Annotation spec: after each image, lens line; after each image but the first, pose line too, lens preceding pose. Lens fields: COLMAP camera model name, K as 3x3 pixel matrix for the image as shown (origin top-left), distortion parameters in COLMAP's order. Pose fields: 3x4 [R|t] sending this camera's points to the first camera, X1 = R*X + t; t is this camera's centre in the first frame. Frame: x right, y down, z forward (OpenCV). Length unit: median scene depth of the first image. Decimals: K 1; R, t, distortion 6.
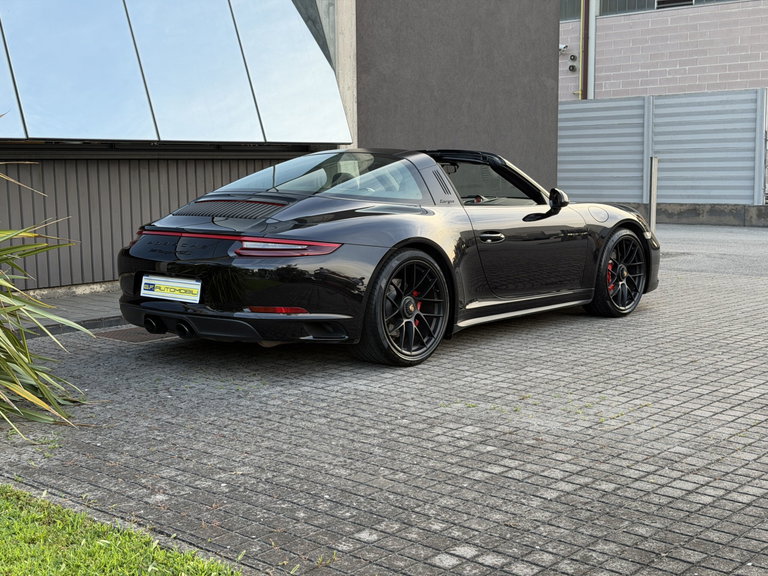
lens RADIAL K [[1063.5, 0, 373.8], [0, 1063.5, 292.1], [0, 0, 1]] dist [0.116107, 0.000000]
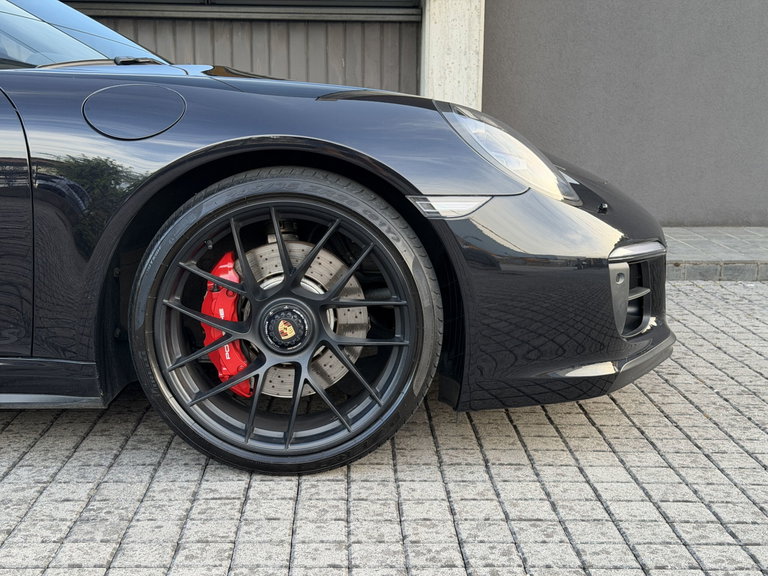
lens RADIAL K [[1063.5, 0, 383.5], [0, 1063.5, 306.3], [0, 0, 1]] dist [0.116107, 0.000000]
pose [[0.692826, 0.153584, -0.704560, 0.494541], [-0.101472, 0.988098, 0.115610, -0.064874], [0.713930, -0.008605, 0.700164, 0.898225]]
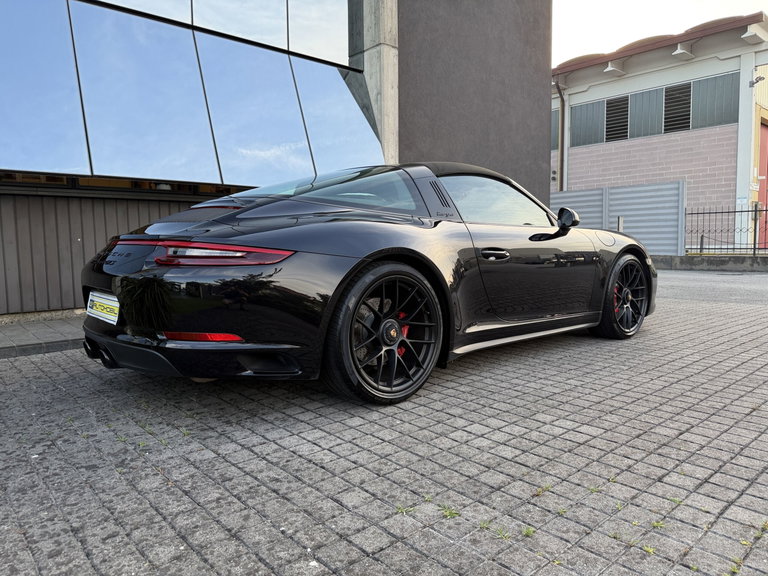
lens RADIAL K [[541.0, 0, 383.2], [0, 541.0, 283.0], [0, 0, 1]] dist [0.029044, -0.041455]
pose [[0.993483, 0.008490, -0.113663, 0.062945], [-0.013667, 0.998900, -0.044849, -0.004503], [0.113157, 0.046110, 0.992507, 0.493897]]
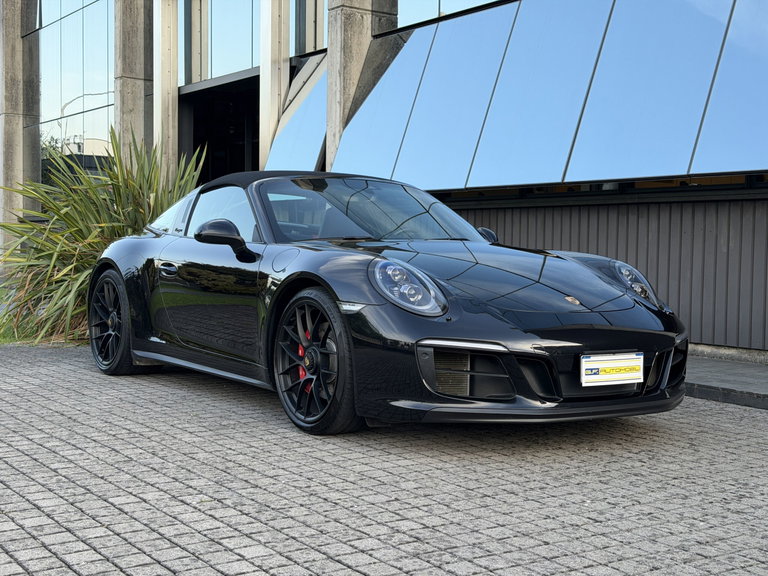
lens RADIAL K [[1063.5, 0, 383.1], [0, 1063.5, 286.8], [0, 0, 1]] dist [0.116107, 0.000000]
pose [[-0.235520, 0.042764, -0.970928, 0.885446], [-0.132840, 0.988239, 0.075750, -0.121215], [0.962748, 0.146819, -0.227069, 1.284048]]
